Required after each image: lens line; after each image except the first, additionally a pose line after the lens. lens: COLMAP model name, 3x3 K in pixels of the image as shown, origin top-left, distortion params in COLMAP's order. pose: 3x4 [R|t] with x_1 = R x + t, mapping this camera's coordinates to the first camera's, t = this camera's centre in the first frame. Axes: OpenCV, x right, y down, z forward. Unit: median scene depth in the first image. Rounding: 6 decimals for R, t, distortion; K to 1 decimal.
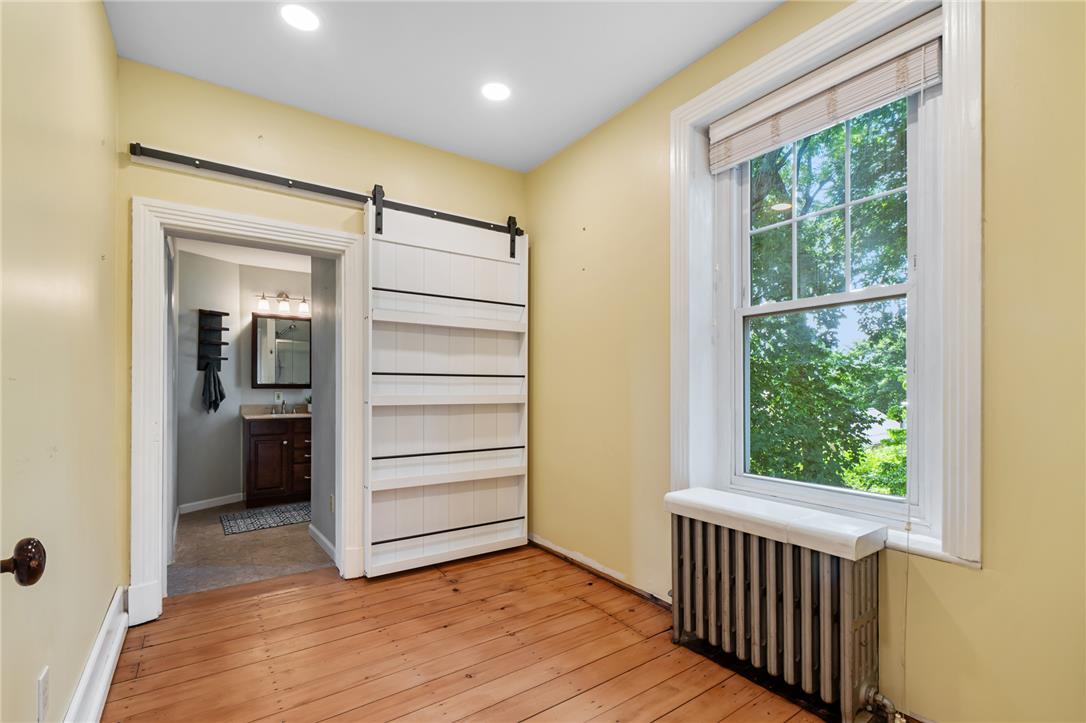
lens RADIAL K [[496.3, 0, 557.8], [0, 496.3, 379.9], [0, 0, 1]] dist [0.009376, -0.000092]
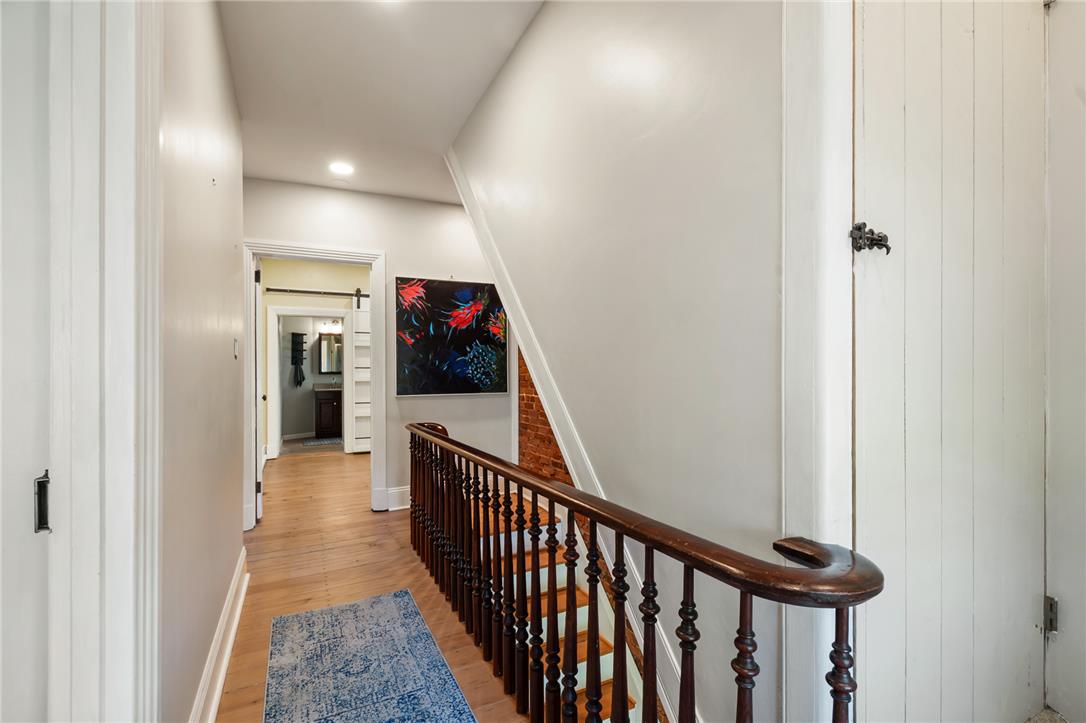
lens RADIAL K [[496.3, 0, 548.8], [0, 496.3, 367.3], [0, 0, 1]] dist [0.009376, -0.000092]
pose [[0.987294, -0.002305, -0.158890, 0.522928], [0.003056, 0.999985, 0.004480, -0.014775], [0.158877, -0.004909, 0.987286, -0.684030]]
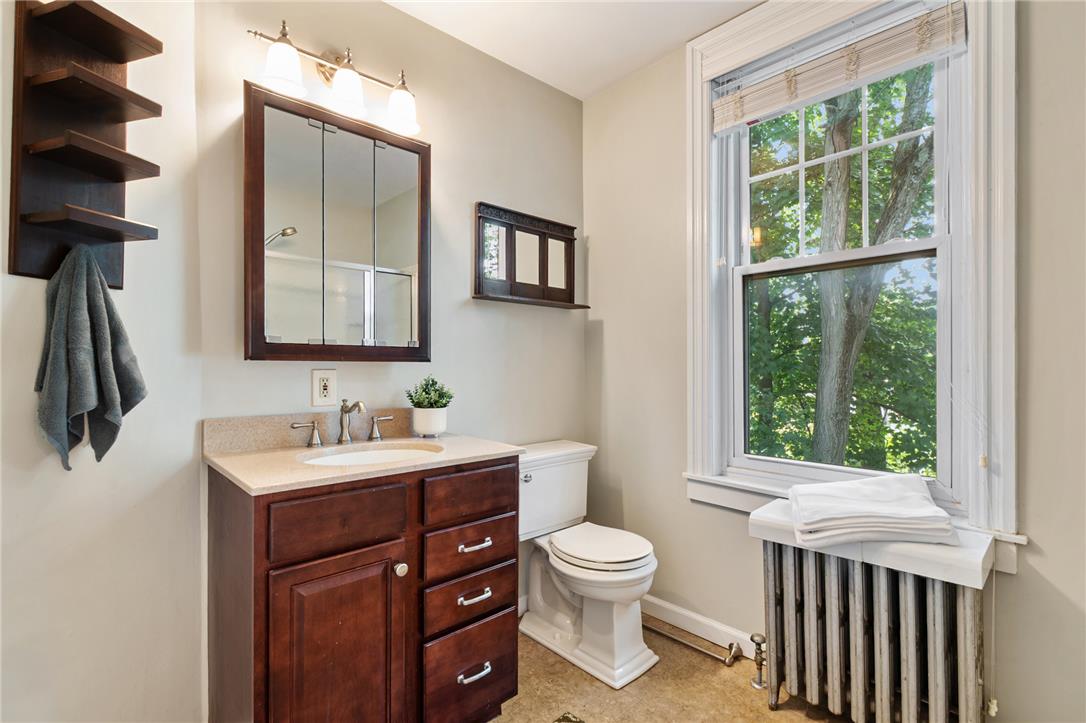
lens RADIAL K [[496.3, 0, 535.2], [0, 496.3, 365.3], [0, 0, 1]] dist [0.009376, -0.000092]
pose [[0.993955, -0.003067, 0.109745, -0.508024], [0.002809, 0.999993, 0.002506, 0.021214], [-0.109752, -0.002182, 0.993957, 0.742440]]
